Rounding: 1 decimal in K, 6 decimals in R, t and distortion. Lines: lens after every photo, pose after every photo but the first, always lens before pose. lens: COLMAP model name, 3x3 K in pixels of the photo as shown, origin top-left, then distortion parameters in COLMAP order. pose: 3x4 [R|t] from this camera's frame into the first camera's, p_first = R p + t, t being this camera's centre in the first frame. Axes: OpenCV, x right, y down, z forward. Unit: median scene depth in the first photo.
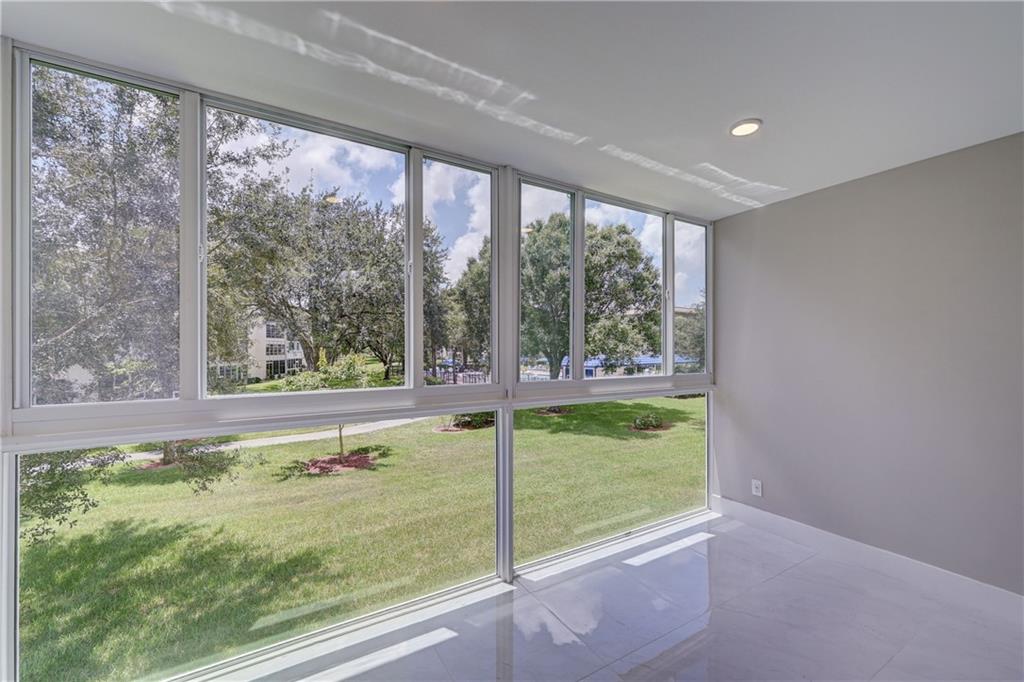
lens RADIAL K [[401.7, 0, 506.1], [0, 401.7, 349.3], [0, 0, 1]] dist [0.012154, -0.000013]
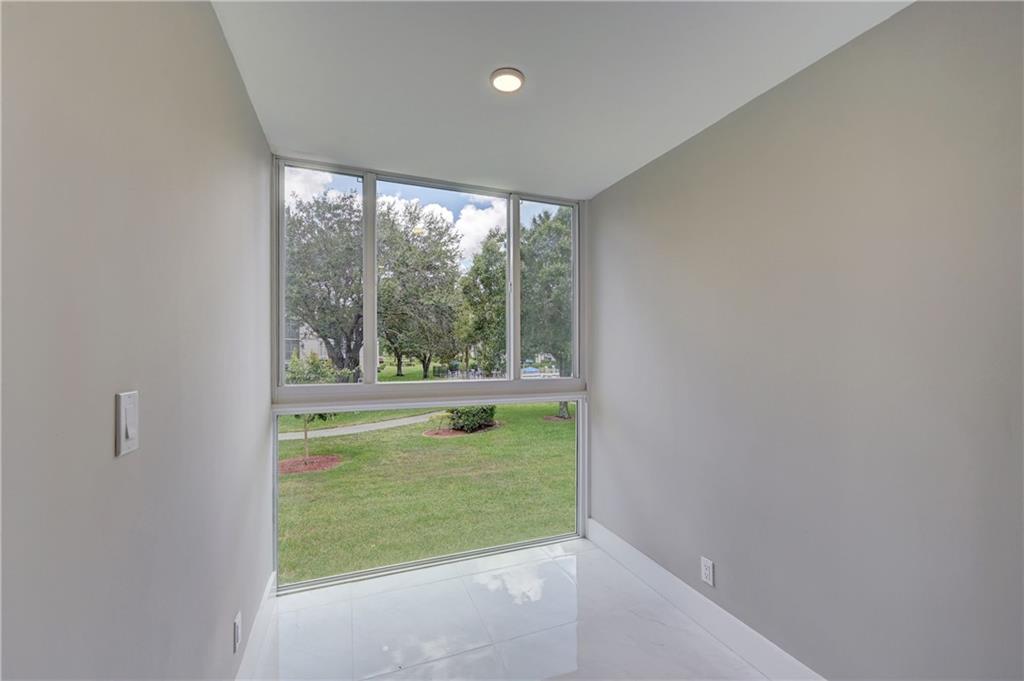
lens RADIAL K [[410.0, 0, 510.3], [0, 410.0, 338.2], [0, 0, 1]] dist [-0.000235, 0.000684]
pose [[0.984635, -0.002592, -0.174605, 0.251876], [-0.000638, 0.999830, -0.018445, -0.011143], [0.174623, 0.018273, 0.984466, 0.077293]]
